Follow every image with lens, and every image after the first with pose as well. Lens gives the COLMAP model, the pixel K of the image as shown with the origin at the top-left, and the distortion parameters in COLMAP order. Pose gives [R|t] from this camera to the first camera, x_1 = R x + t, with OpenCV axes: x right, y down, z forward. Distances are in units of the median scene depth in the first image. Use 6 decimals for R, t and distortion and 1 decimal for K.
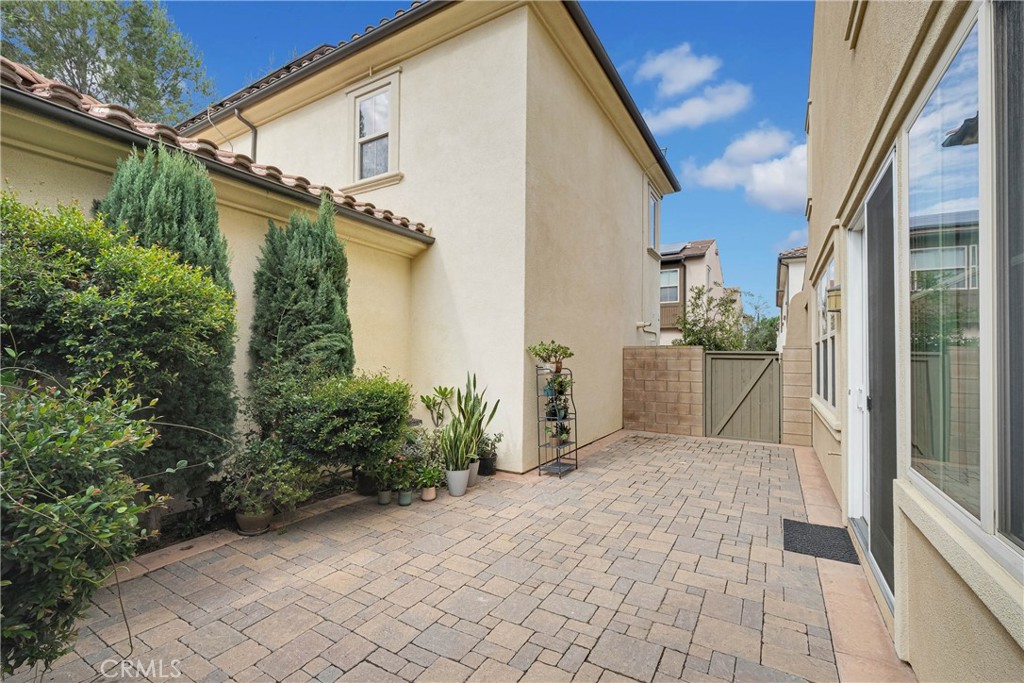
lens RADIAL K [[447.4, 0, 501.4], [0, 447.4, 348.0], [0, 0, 1]] dist [0.002288, 0.000006]
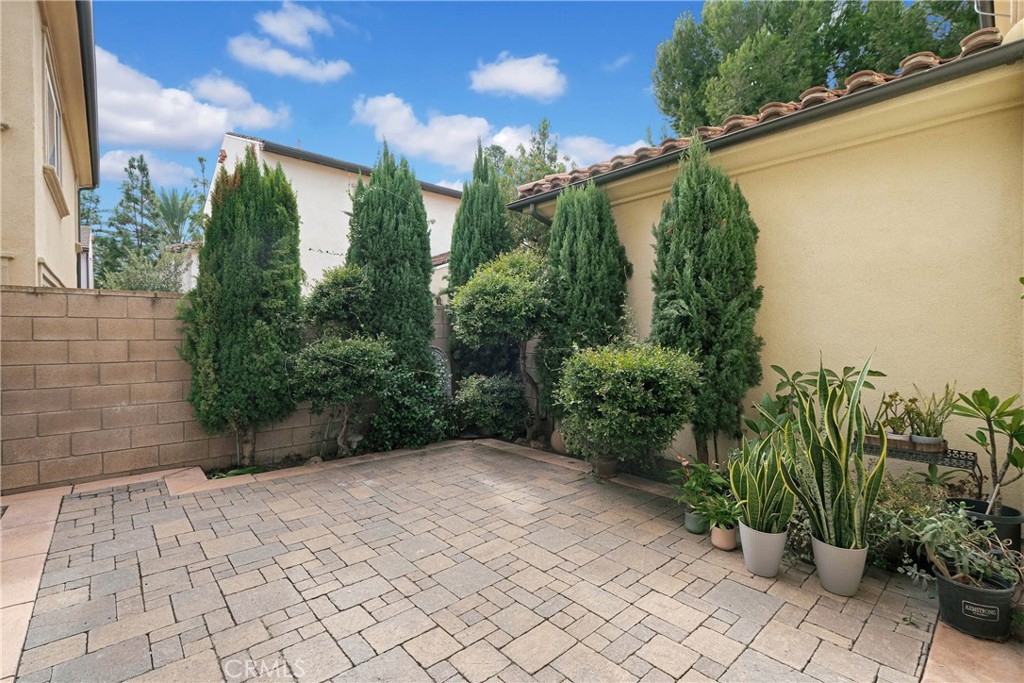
lens RADIAL K [[447.4, 0, 508.4], [0, 447.4, 342.7], [0, 0, 1]] dist [0.002288, 0.000006]
pose [[-0.286235, 0.003842, -0.958152, 0.315797], [0.015604, 0.999878, -0.000652, 0.024677], [0.958032, -0.015137, -0.286260, 0.523935]]
